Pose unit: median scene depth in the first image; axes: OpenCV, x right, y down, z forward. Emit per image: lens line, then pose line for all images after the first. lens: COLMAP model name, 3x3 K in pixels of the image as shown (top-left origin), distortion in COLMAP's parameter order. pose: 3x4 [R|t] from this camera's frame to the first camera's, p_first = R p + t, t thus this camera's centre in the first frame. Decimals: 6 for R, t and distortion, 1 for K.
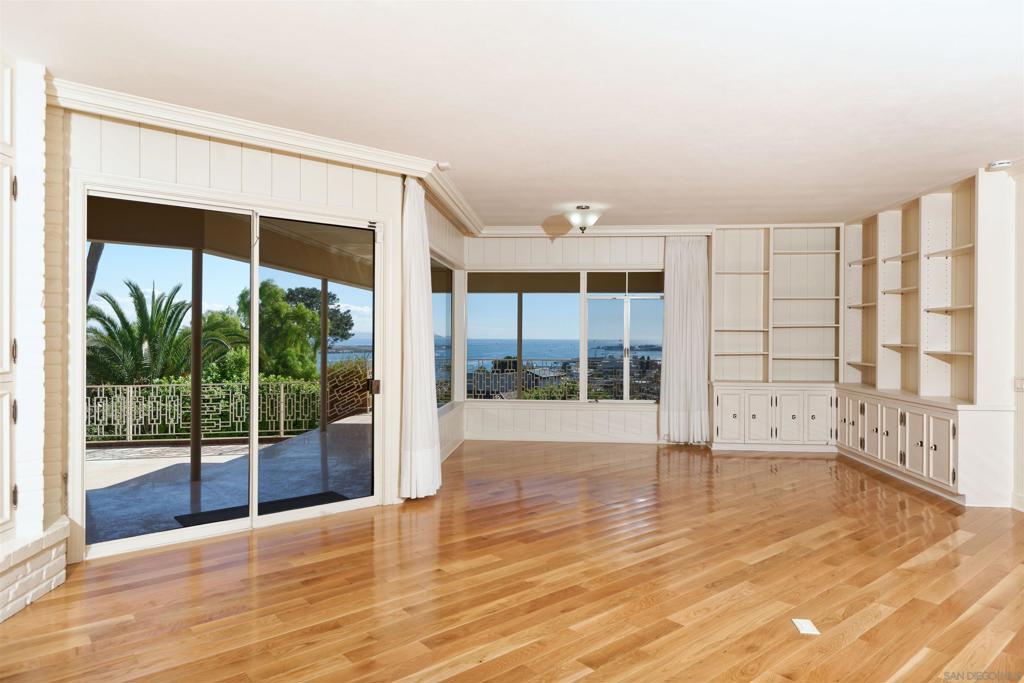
lens RADIAL K [[638.0, 0, 511.2], [0, 638.0, 335.7], [0, 0, 1]] dist [0.002949, 0.000574]
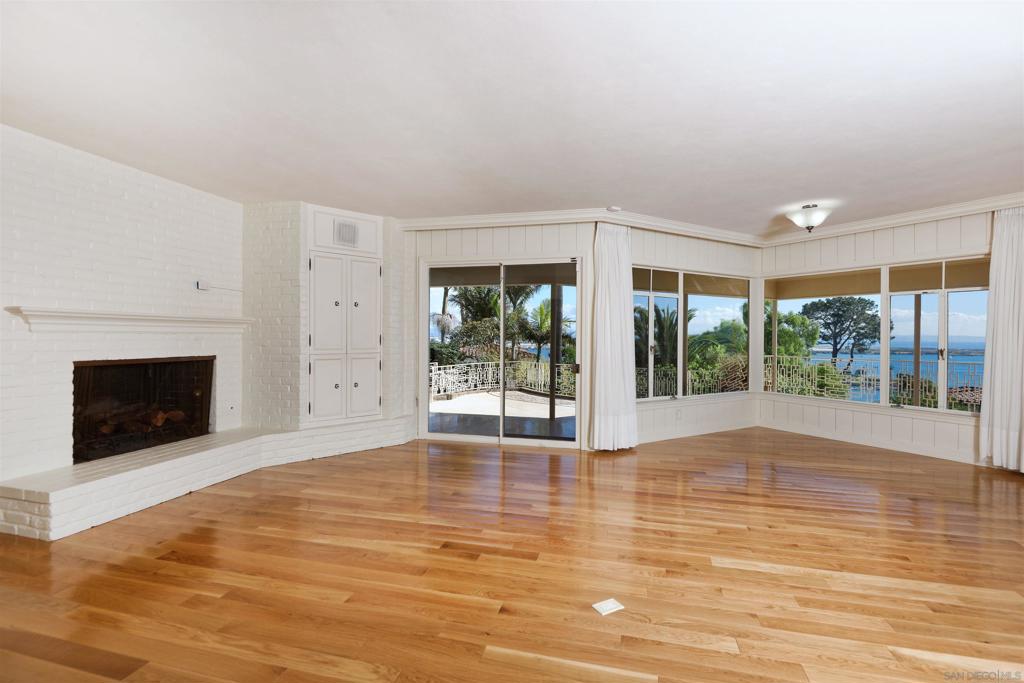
lens RADIAL K [[464.9, 0, 512.0], [0, 464.9, 341.5], [0, 0, 1]] dist [-0.001628, -0.000543]
pose [[0.577845, 0.008492, -0.816102, 0.371925], [-0.002853, 0.999961, 0.008385, 0.005103], [0.816142, -0.002517, 0.577846, 0.162060]]
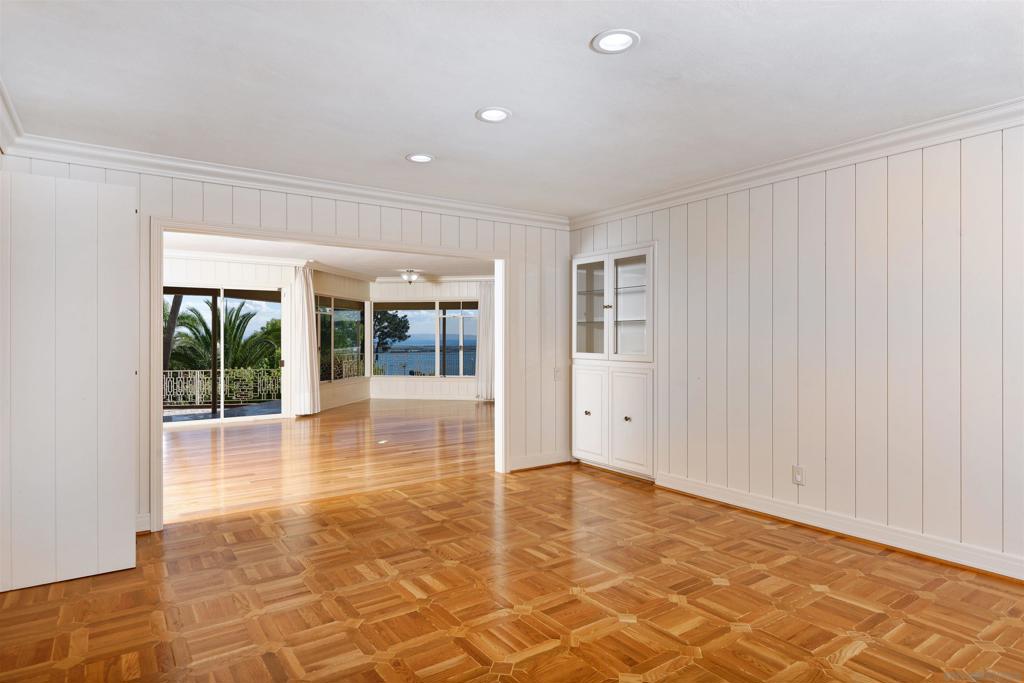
lens RADIAL K [[580.9, 0, 512.0], [0, 580.9, 341.5], [0, 0, 1]] dist [0.001364, 0.000376]
pose [[0.996323, -0.002590, -0.085639, 0.470123], [0.003287, 0.999963, 0.008005, -0.004583], [0.085615, -0.008257, 0.996294, -0.573995]]
